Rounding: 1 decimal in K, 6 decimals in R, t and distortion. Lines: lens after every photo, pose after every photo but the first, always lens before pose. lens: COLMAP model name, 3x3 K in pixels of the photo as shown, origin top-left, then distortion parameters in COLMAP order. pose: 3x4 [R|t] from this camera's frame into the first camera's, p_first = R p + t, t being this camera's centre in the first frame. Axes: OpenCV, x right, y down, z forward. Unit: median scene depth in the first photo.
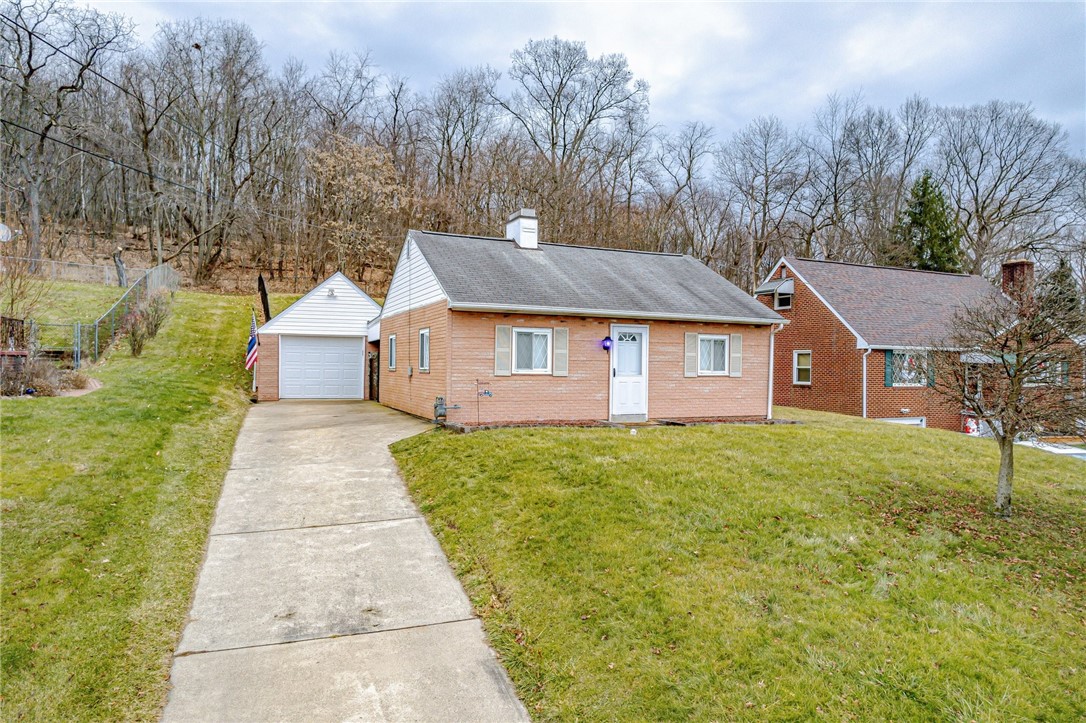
lens RADIAL K [[699.4, 0, 547.7], [0, 699.4, 362.6], [0, 0, 1]] dist [-0.082928, 0.074974]
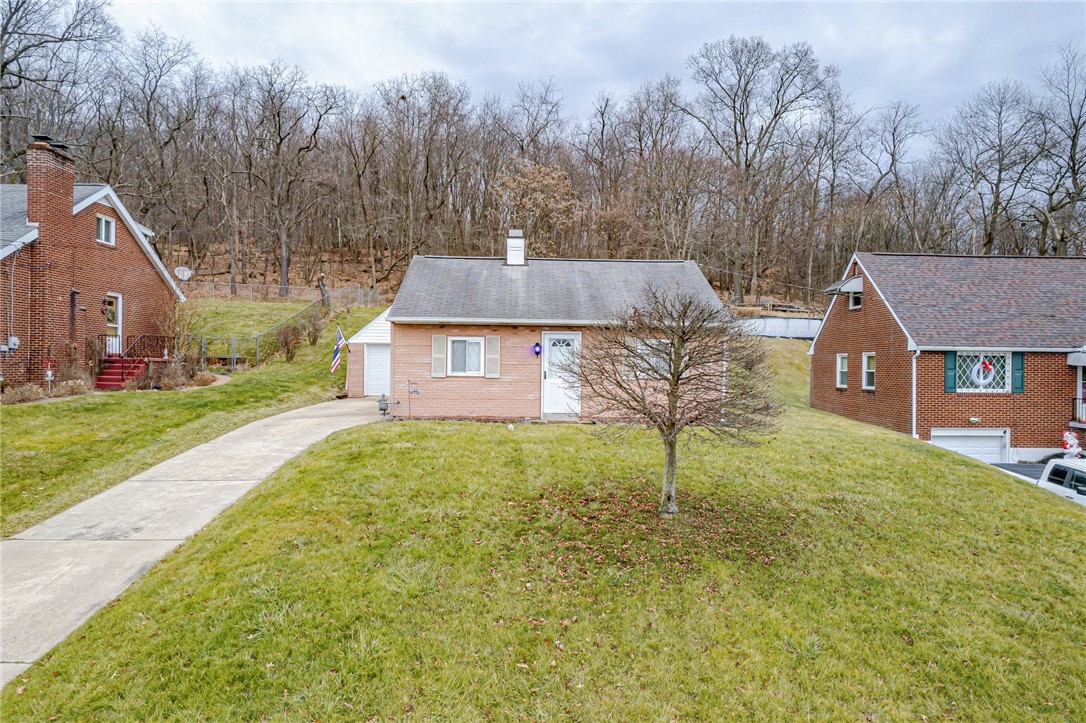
lens RADIAL K [[699.4, 0, 547.7], [0, 699.4, 362.6], [0, 0, 1]] dist [-0.082928, 0.074974]
pose [[0.928784, -0.003189, -0.370608, 0.337283], [0.001288, 0.999985, -0.005376, 0.000218], [0.370620, 0.004516, 0.928774, -0.021141]]
